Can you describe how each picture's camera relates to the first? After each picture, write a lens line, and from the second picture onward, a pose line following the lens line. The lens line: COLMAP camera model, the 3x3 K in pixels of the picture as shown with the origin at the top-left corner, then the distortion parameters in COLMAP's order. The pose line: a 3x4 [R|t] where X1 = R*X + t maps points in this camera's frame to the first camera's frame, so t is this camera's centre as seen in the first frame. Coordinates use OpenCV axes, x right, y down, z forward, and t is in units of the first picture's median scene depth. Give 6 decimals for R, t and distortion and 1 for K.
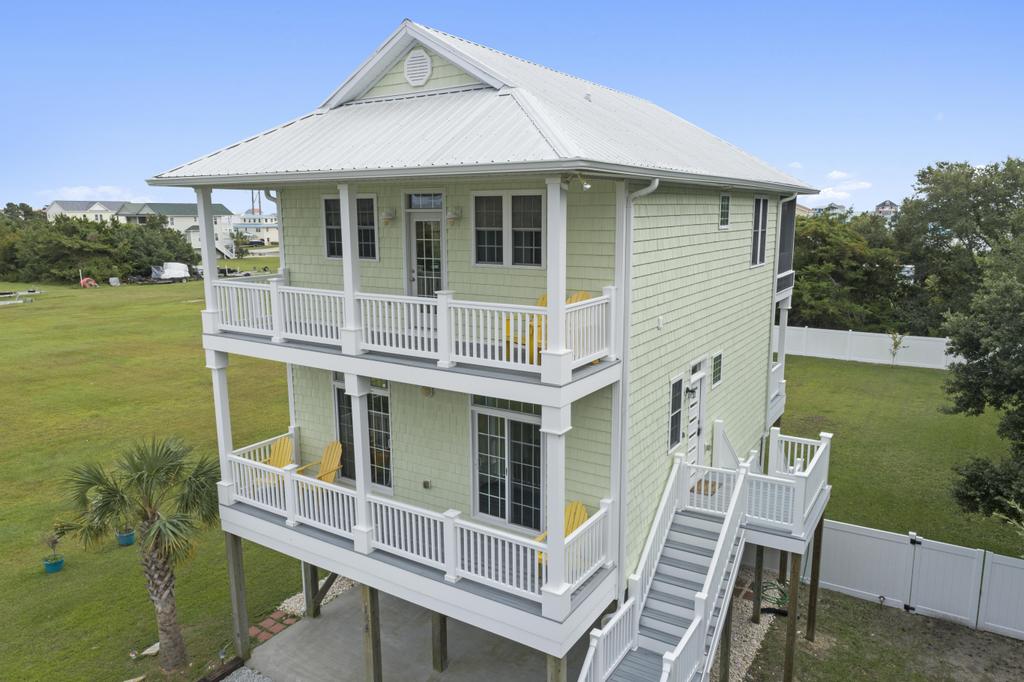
lens RADIAL K [[695.3, 0, 507.6], [0, 695.3, 342.9], [0, 0, 1]] dist [-0.004421, 0.007858]
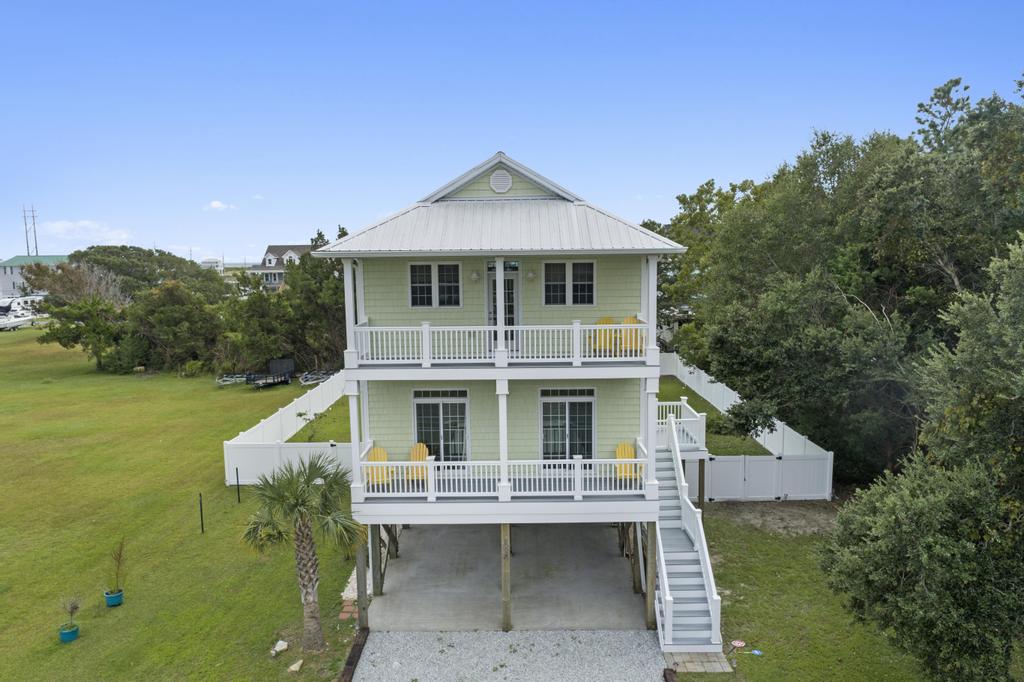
lens RADIAL K [[695.3, 0, 520.3], [0, 695.3, 338.3], [0, 0, 1]] dist [-0.004421, 0.007858]
pose [[0.853149, -0.074060, 0.516383, -0.899521], [0.105892, 0.993849, -0.032411, 0.005686], [-0.510807, 0.082332, 0.855744, -0.309342]]
